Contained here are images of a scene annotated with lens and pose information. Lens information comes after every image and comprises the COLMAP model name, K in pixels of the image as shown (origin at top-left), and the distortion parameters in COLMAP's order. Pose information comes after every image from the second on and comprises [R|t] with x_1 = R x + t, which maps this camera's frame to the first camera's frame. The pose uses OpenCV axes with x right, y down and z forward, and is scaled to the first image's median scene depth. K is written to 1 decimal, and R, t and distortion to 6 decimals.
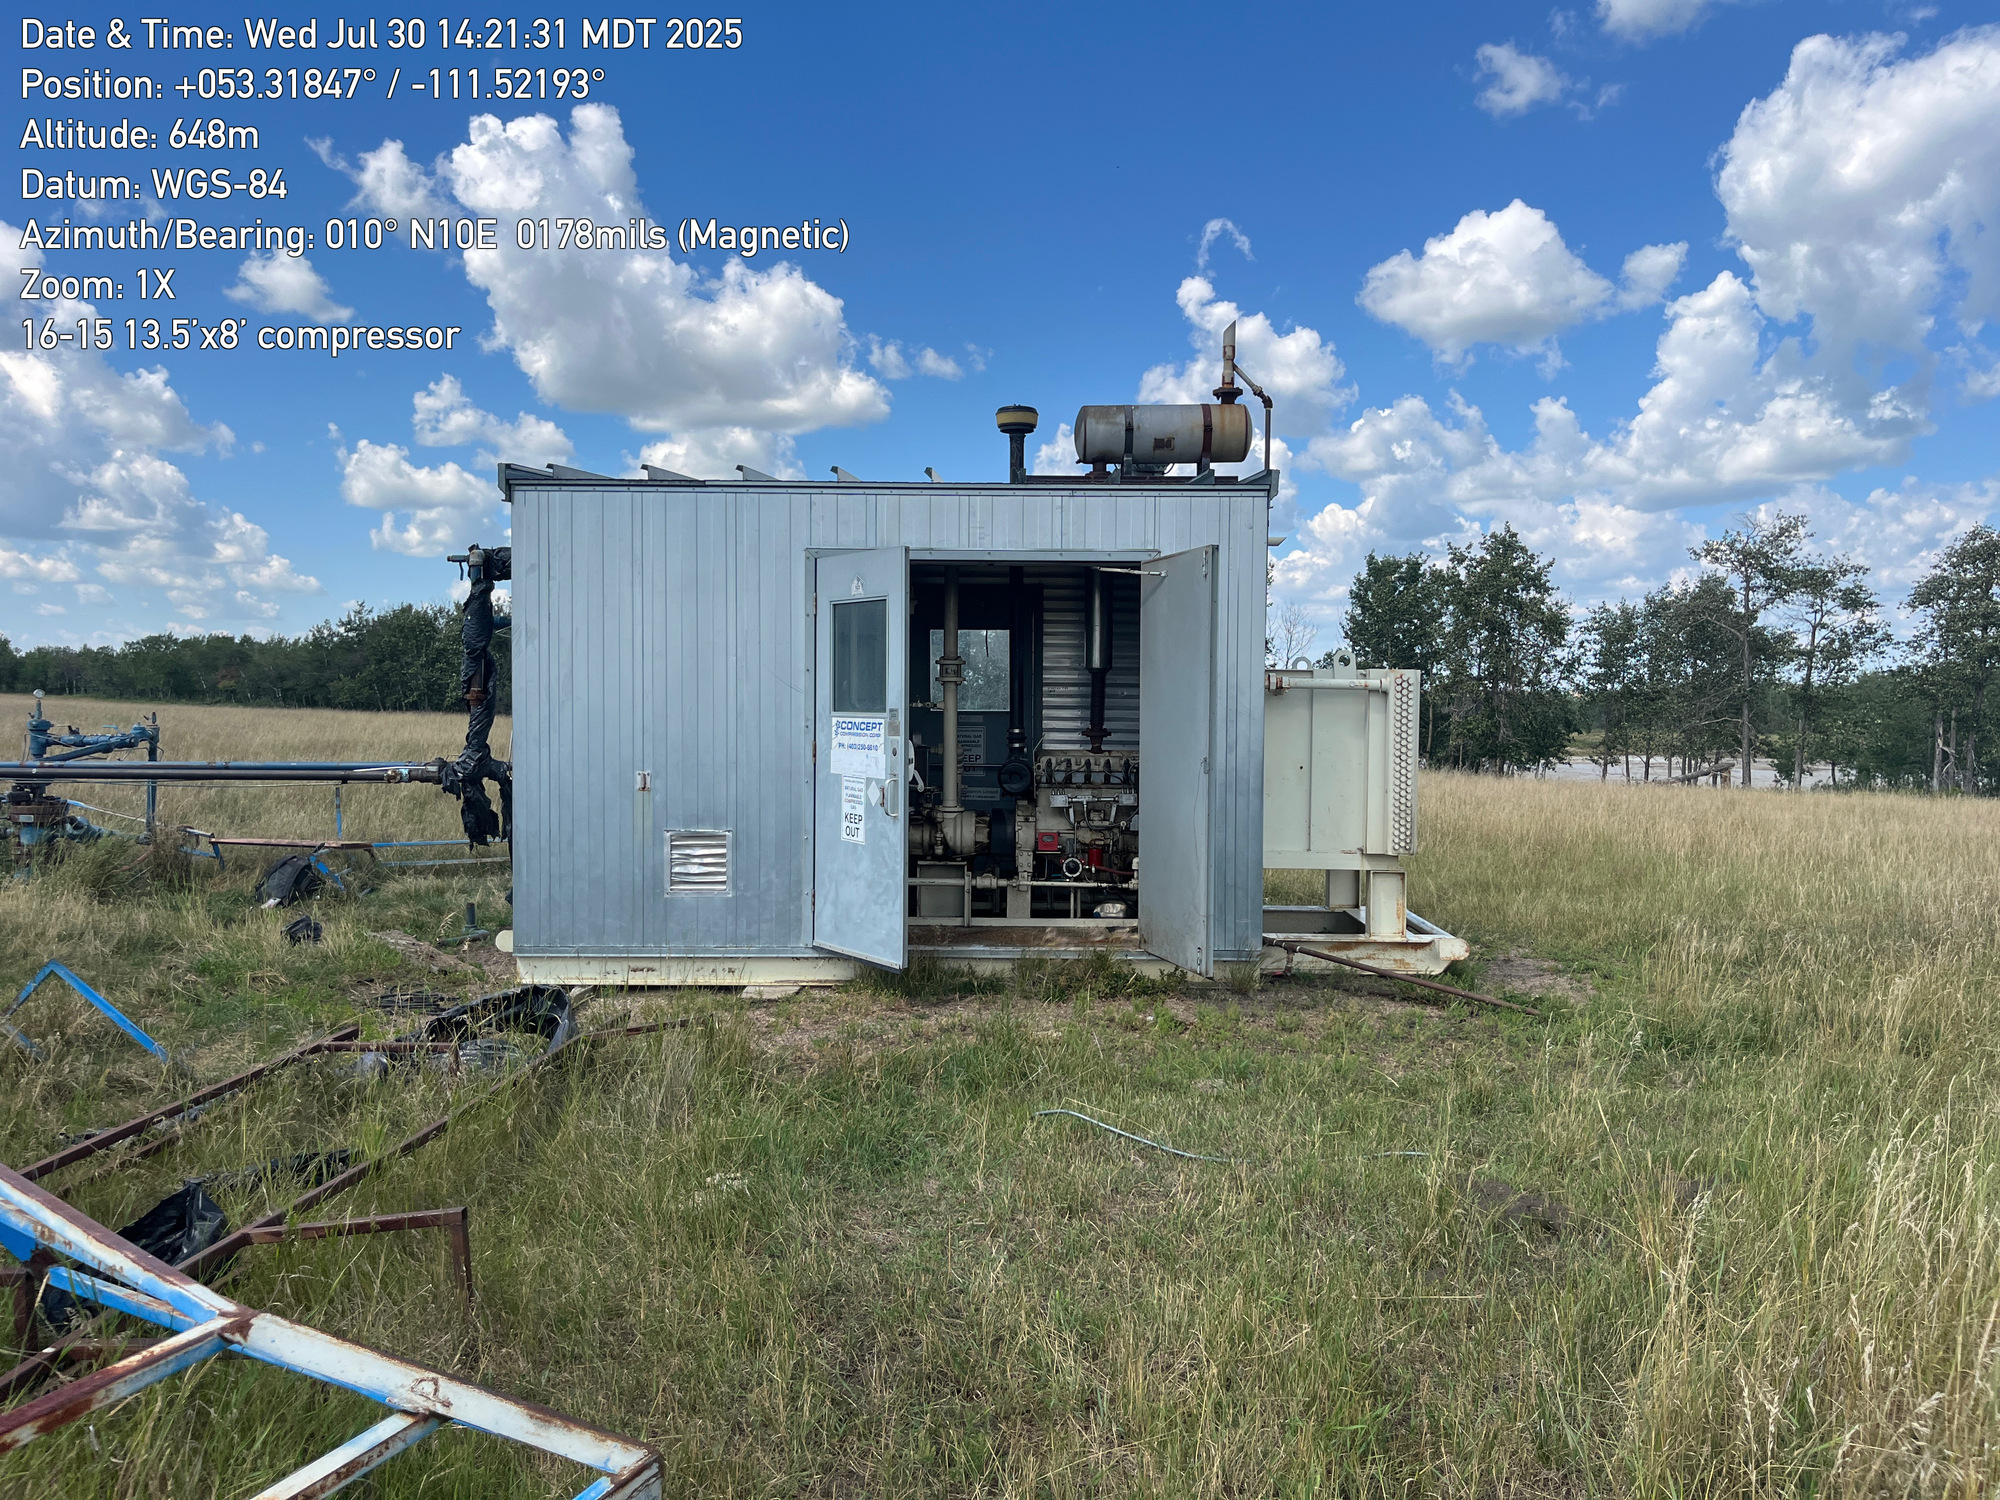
lens RADIAL K [[1521.4, 0, 1000.0], [0, 1521.4, 750.0], [0, 0, 1]] dist [0.065466, -0.104586]
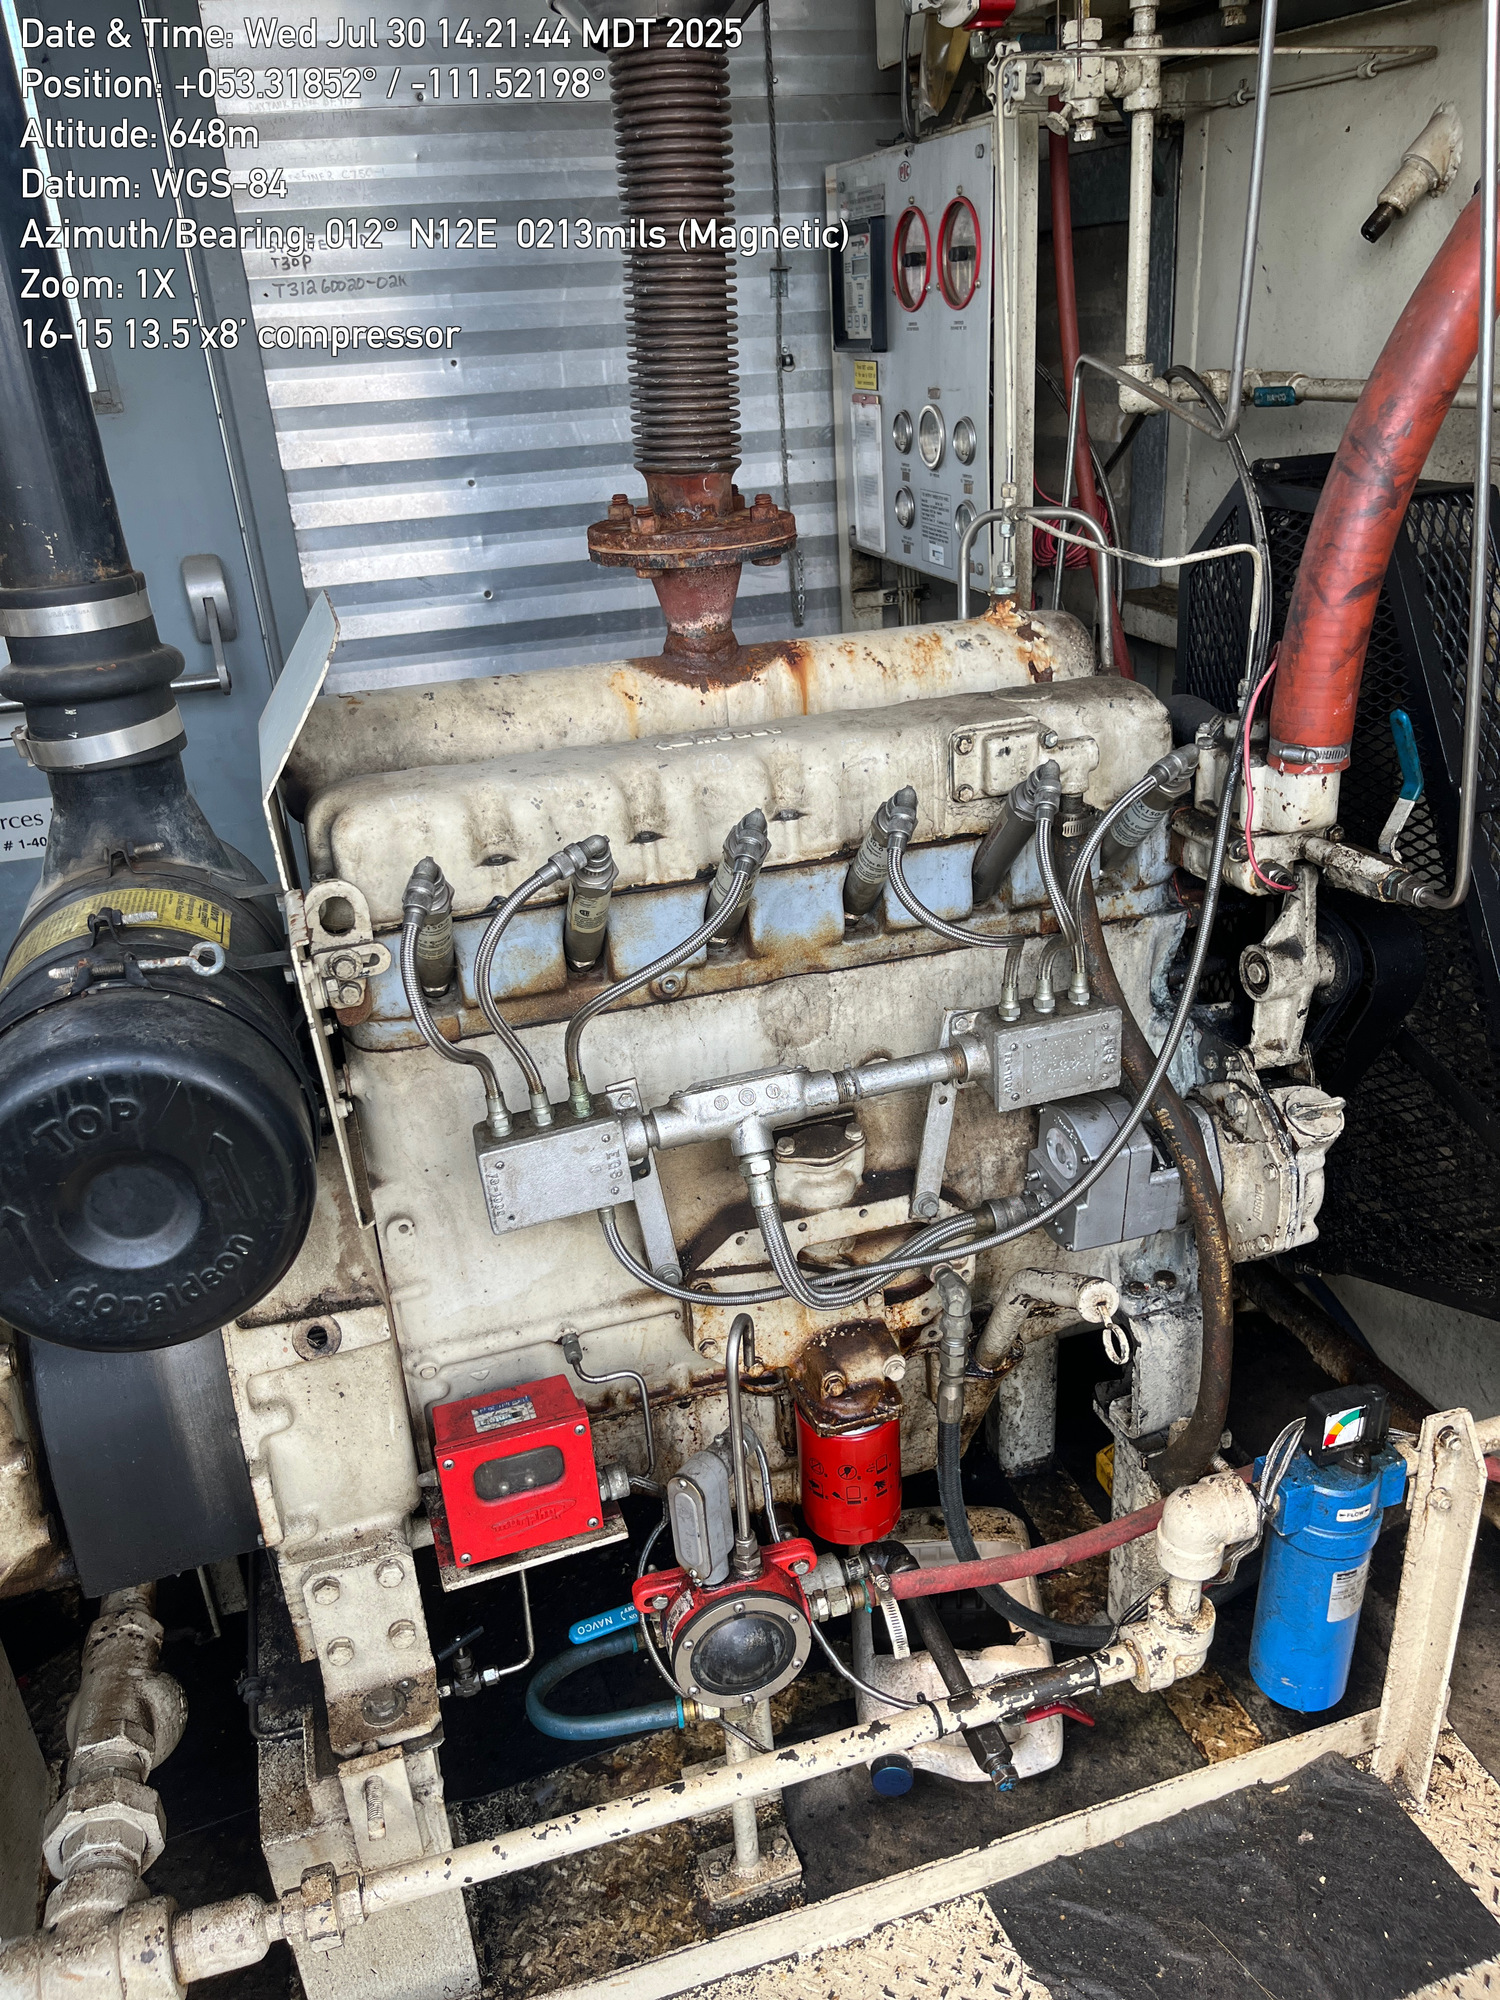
lens RADIAL K [[1477.3, 0, 742.4], [0, 1477.3, 989.5], [0, 0, 1]] dist [0.067959, -0.102948]
pose [[0.946650, -0.188671, 0.261260, 0.023957], [0.075507, 0.917993, 0.389342, -0.026519], [-0.313293, -0.348844, 0.883264, 0.885030]]
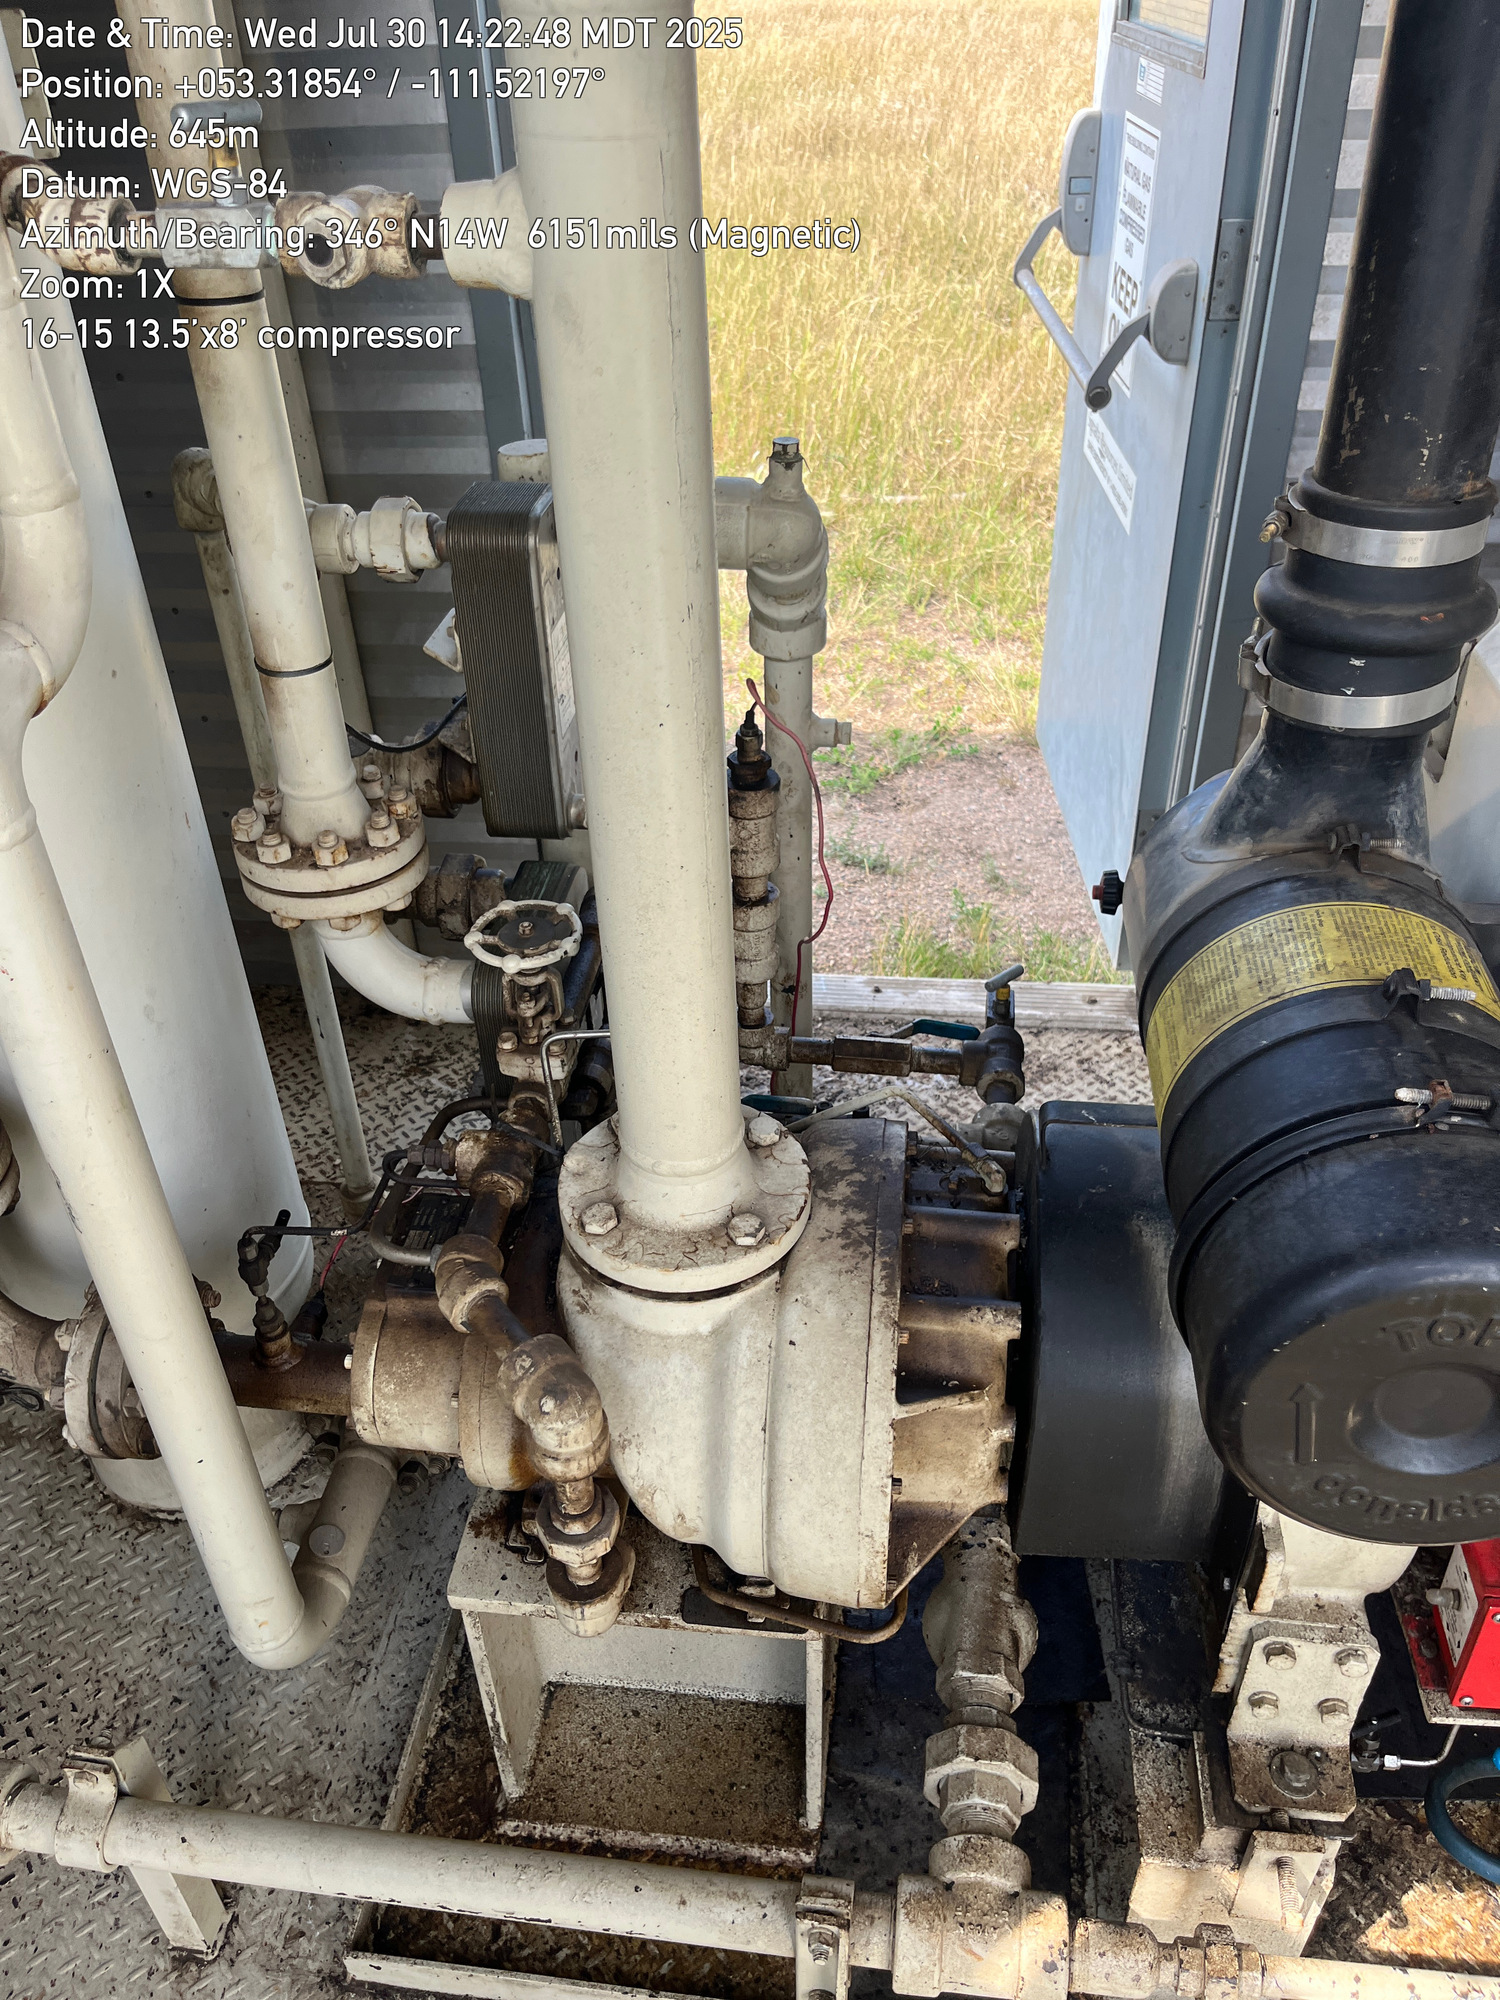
lens RADIAL K [[1477.3, 0, 742.4], [0, 1477.3, 989.5], [0, 0, 1]] dist [0.067959, -0.102948]
pose [[0.994292, 0.034245, -0.101045, -0.017235], [0.029561, 0.821583, 0.569321, -0.040540], [0.102513, -0.569059, 0.815882, 0.922540]]
